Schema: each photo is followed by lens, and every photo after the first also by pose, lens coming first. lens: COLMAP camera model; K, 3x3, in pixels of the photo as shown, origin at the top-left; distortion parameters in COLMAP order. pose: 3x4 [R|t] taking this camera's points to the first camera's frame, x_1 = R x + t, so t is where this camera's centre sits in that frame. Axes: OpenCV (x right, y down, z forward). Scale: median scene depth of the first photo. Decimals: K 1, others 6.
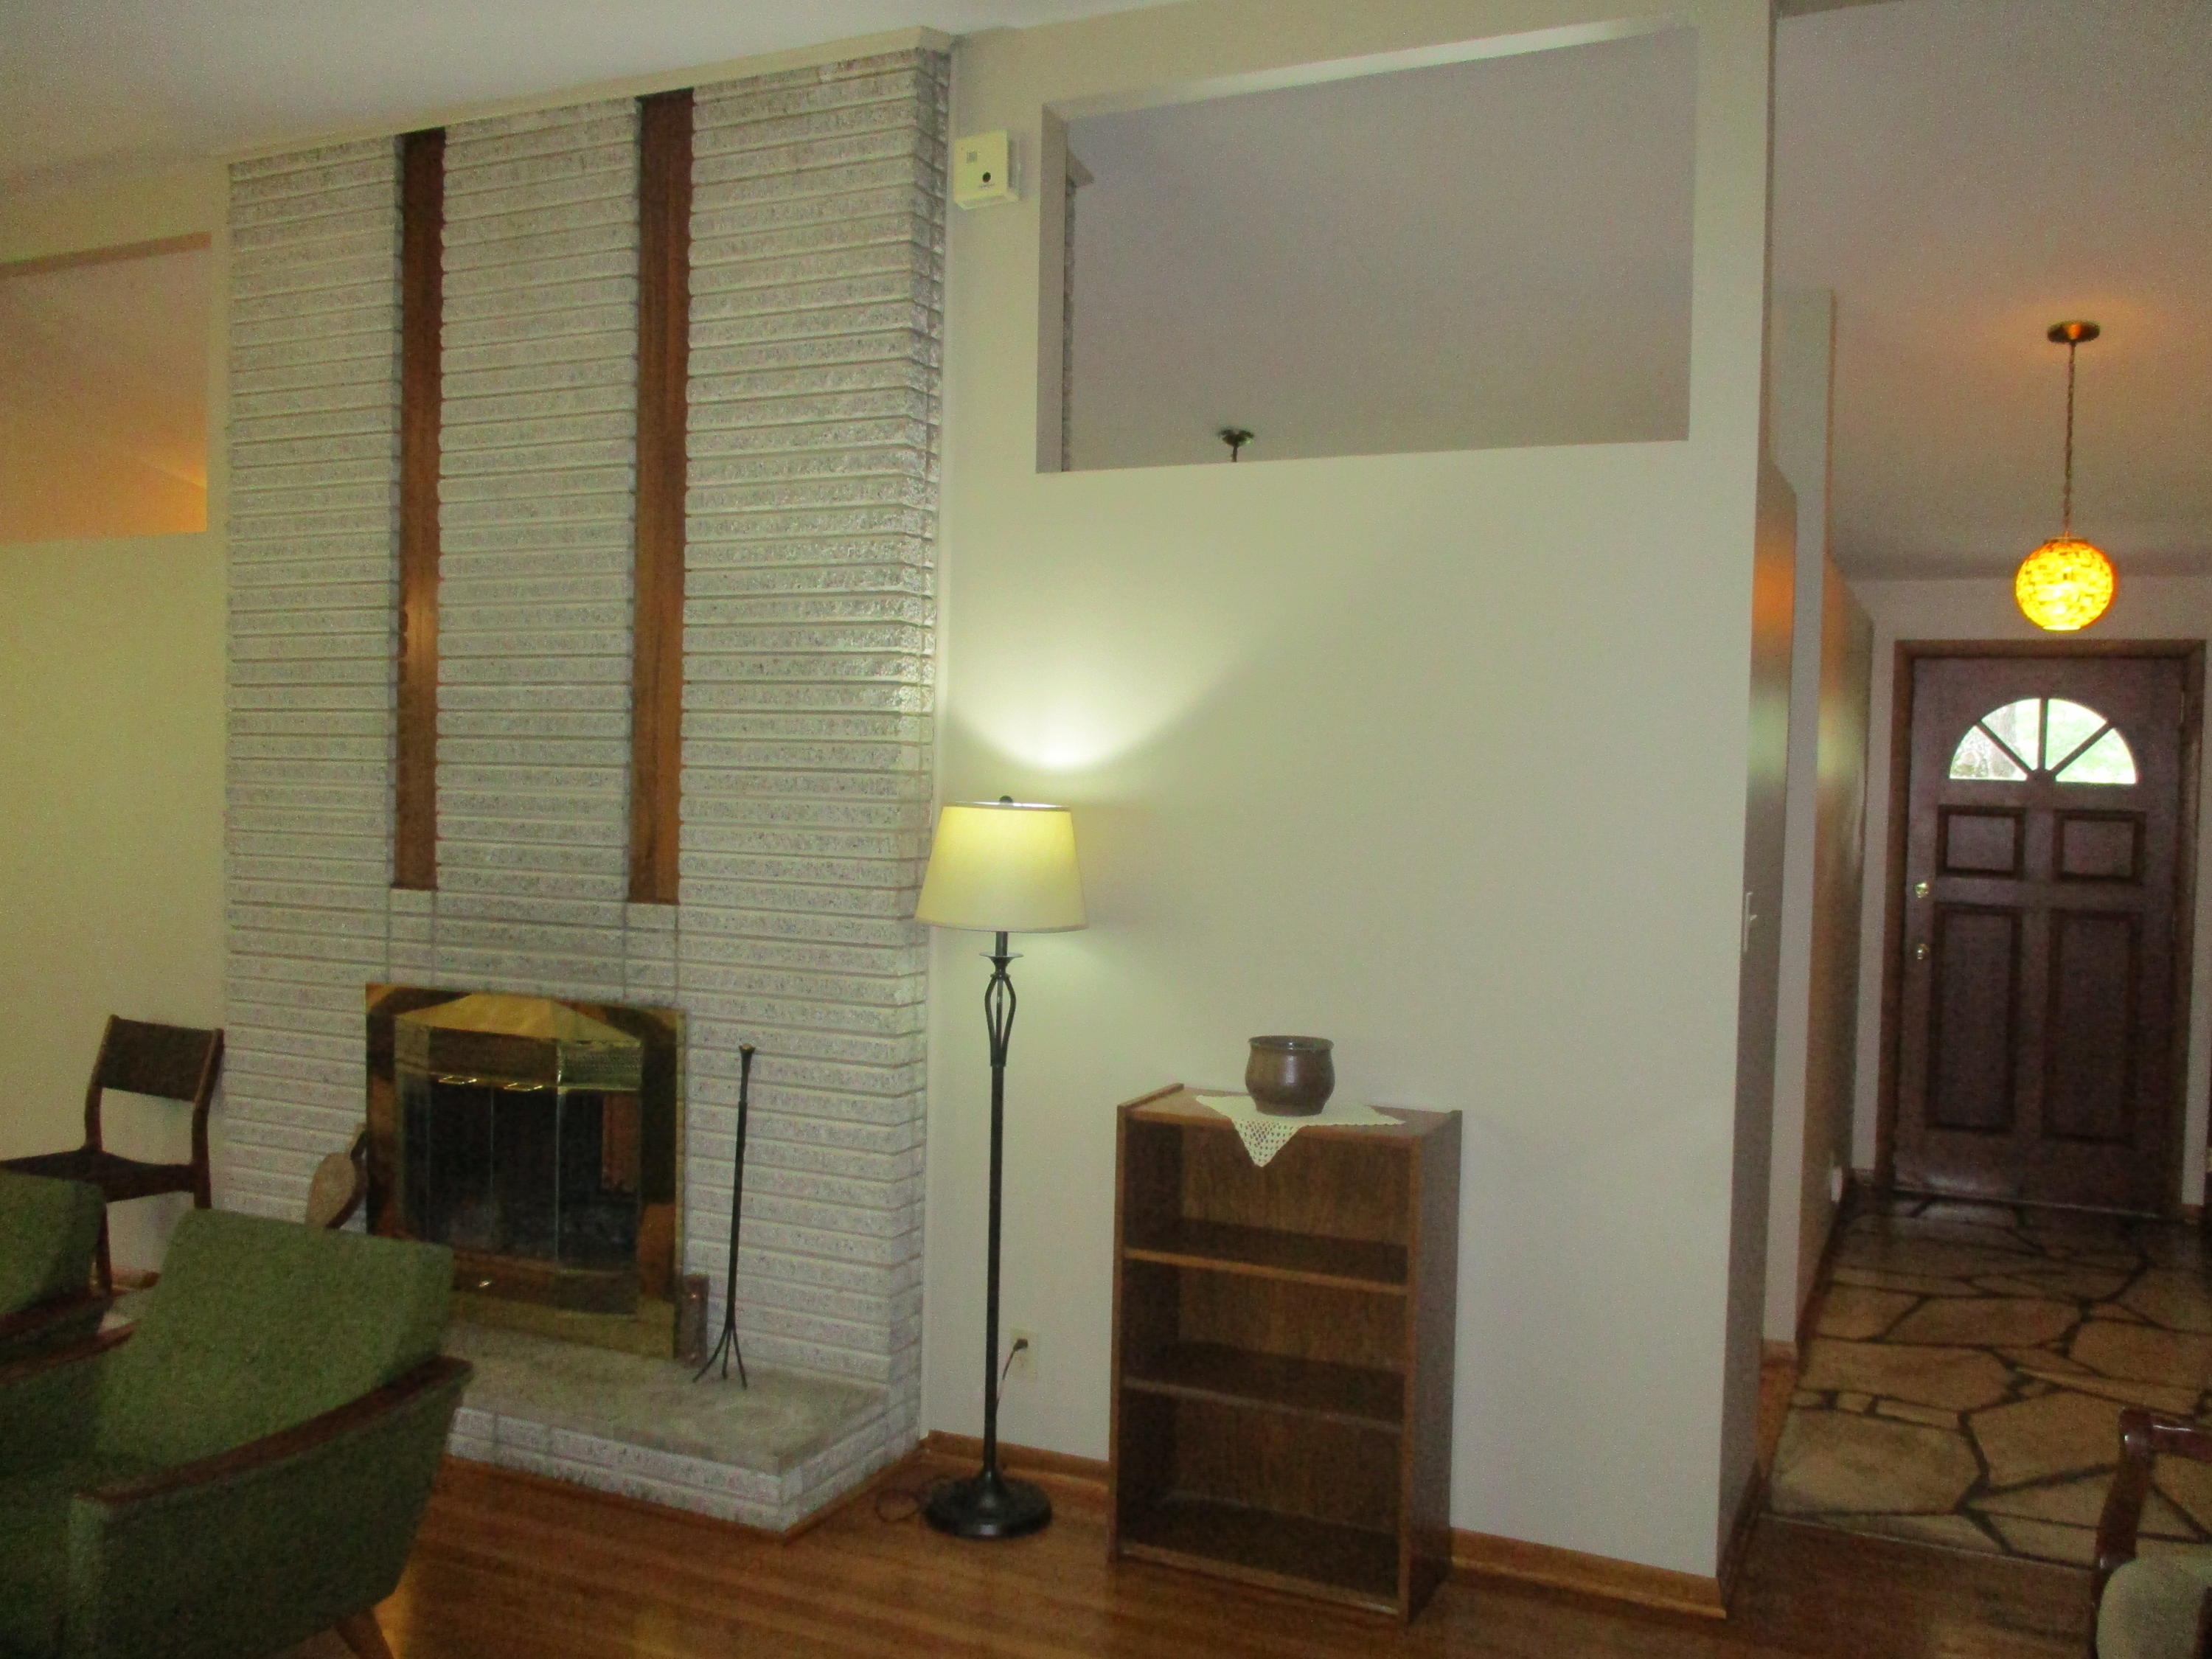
lens RADIAL K [[1787.7, 0, 1106.0], [0, 1787.7, 829.5], [0, 0, 1]] dist [0.008908, 0.004673]
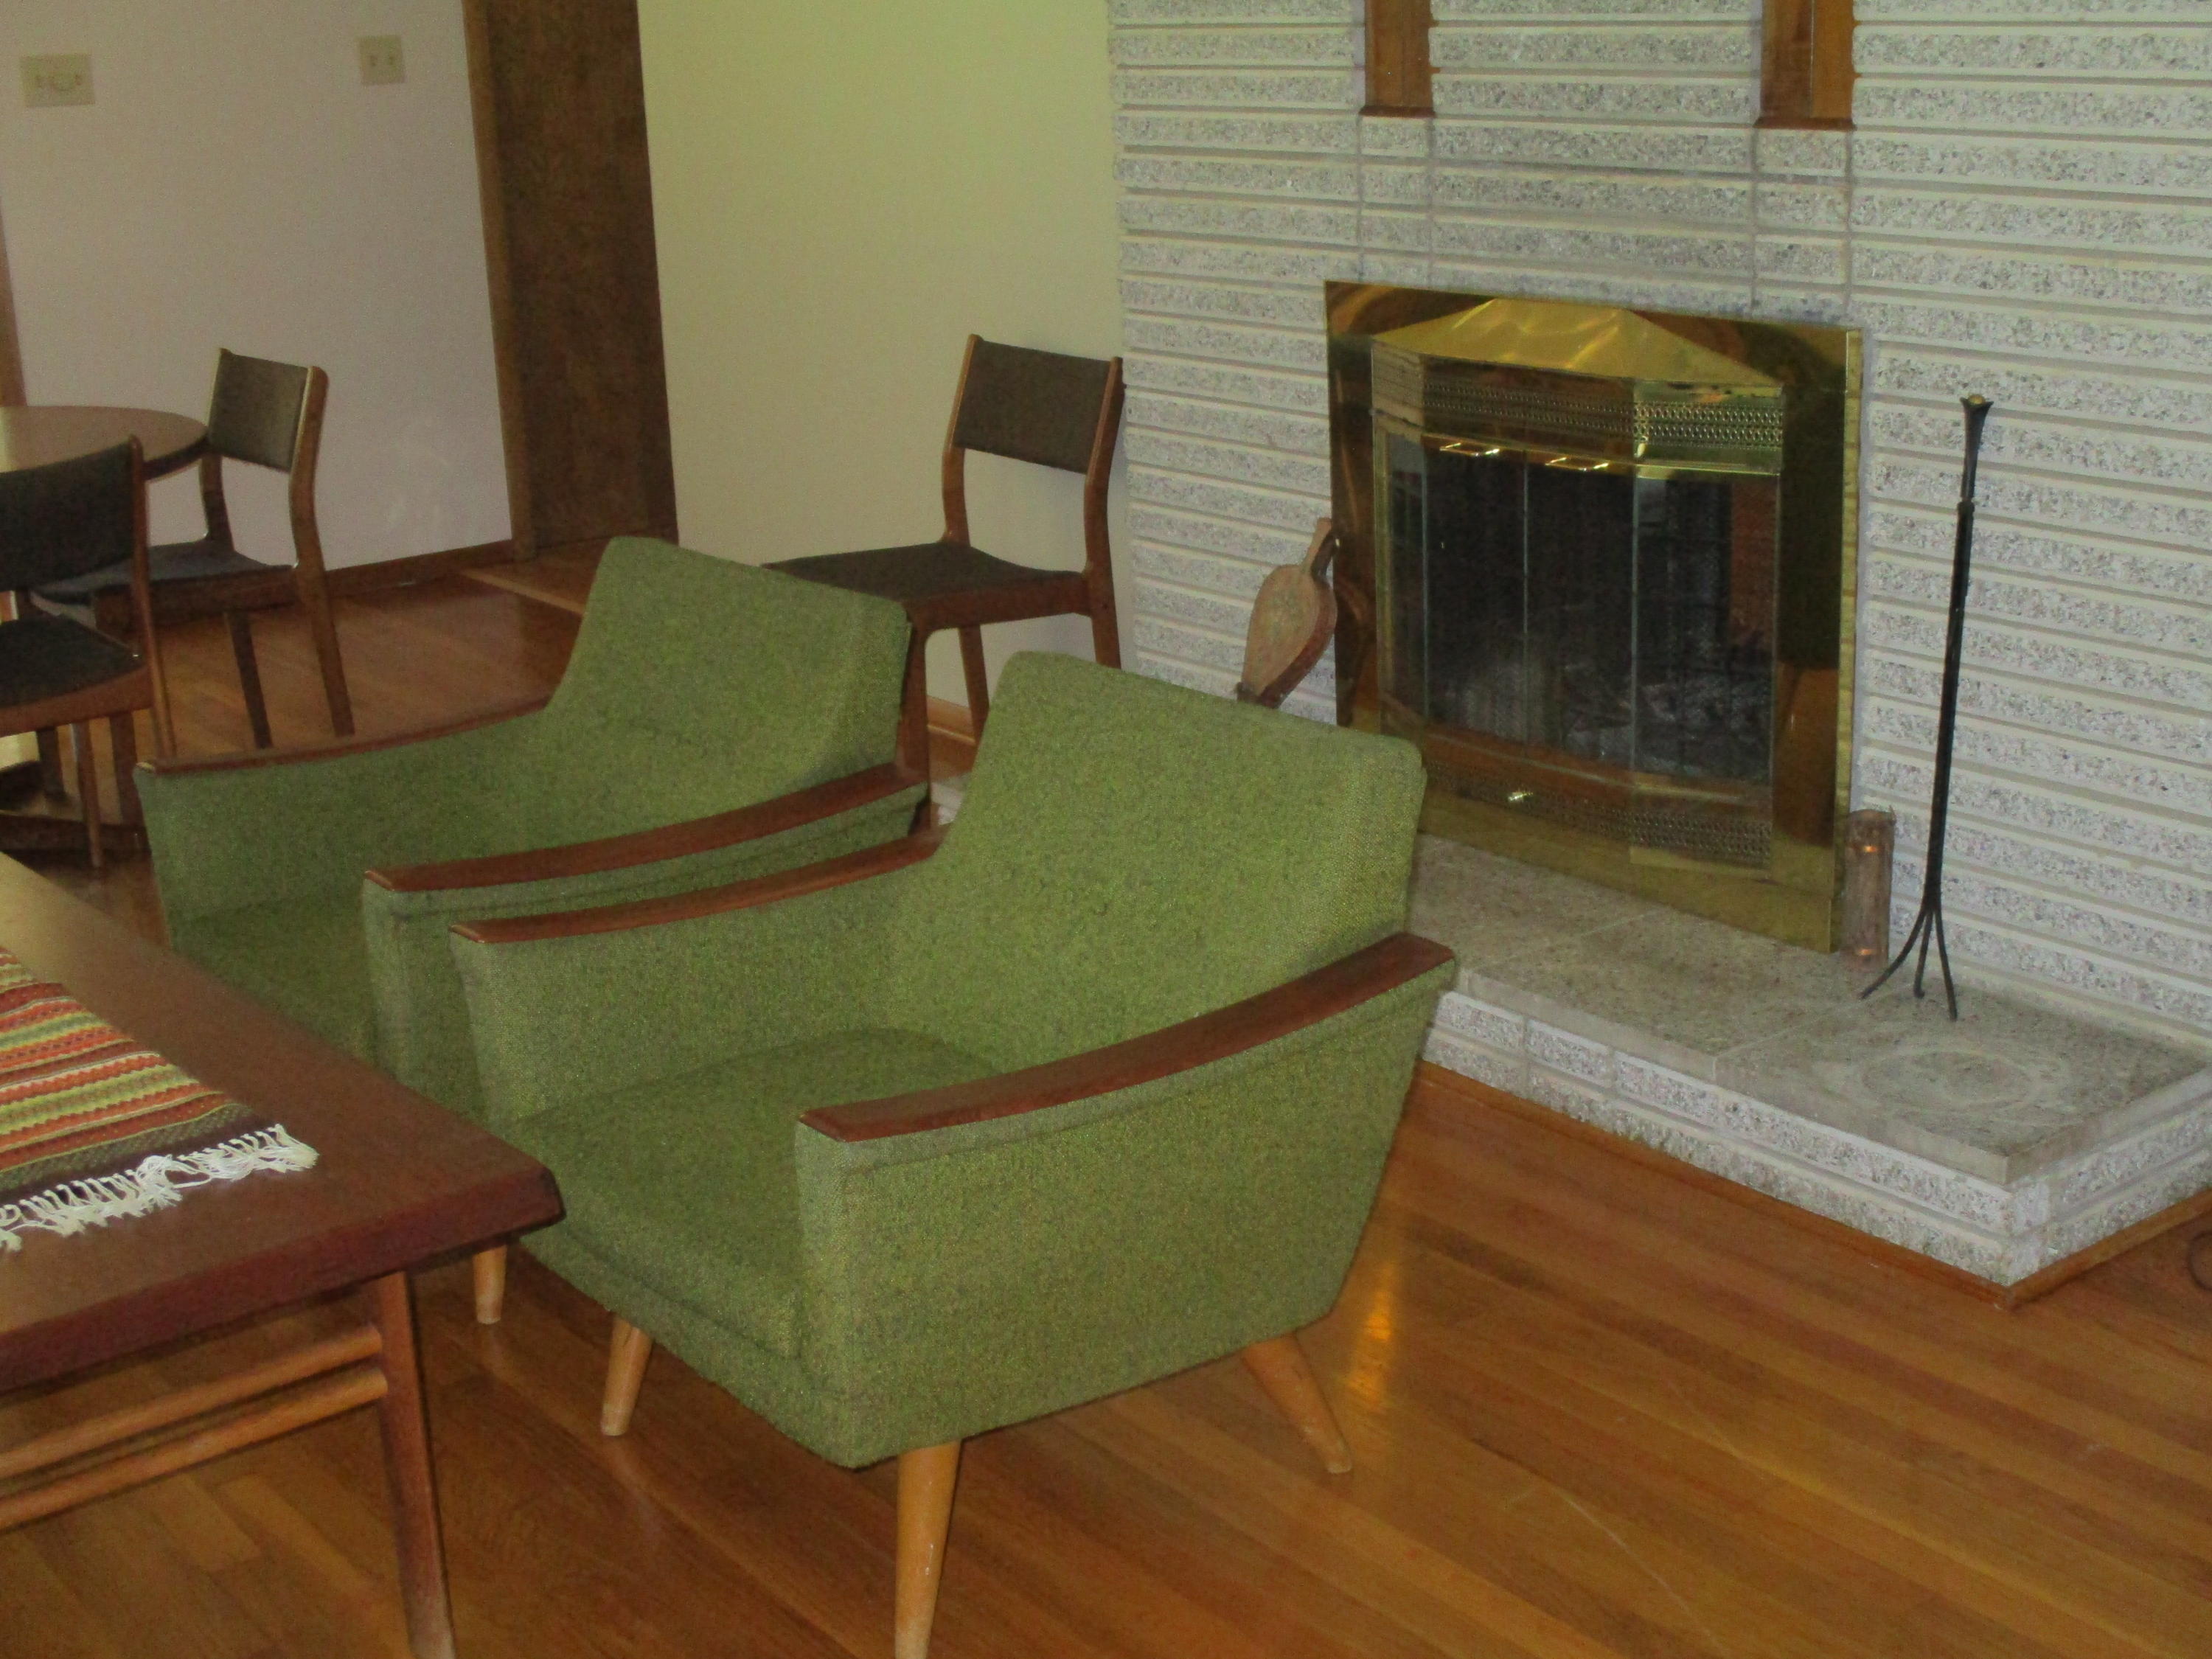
lens RADIAL K [[2949.6, 0, 1106.0], [0, 2949.6, 829.5], [0, 0, 1]] dist [-0.084014, 0.030435]
pose [[0.881814, 0.080635, -0.464653, -0.015964], [0.043634, 0.967097, 0.250637, 0.016461], [0.469575, -0.241290, 0.849281, 0.114855]]
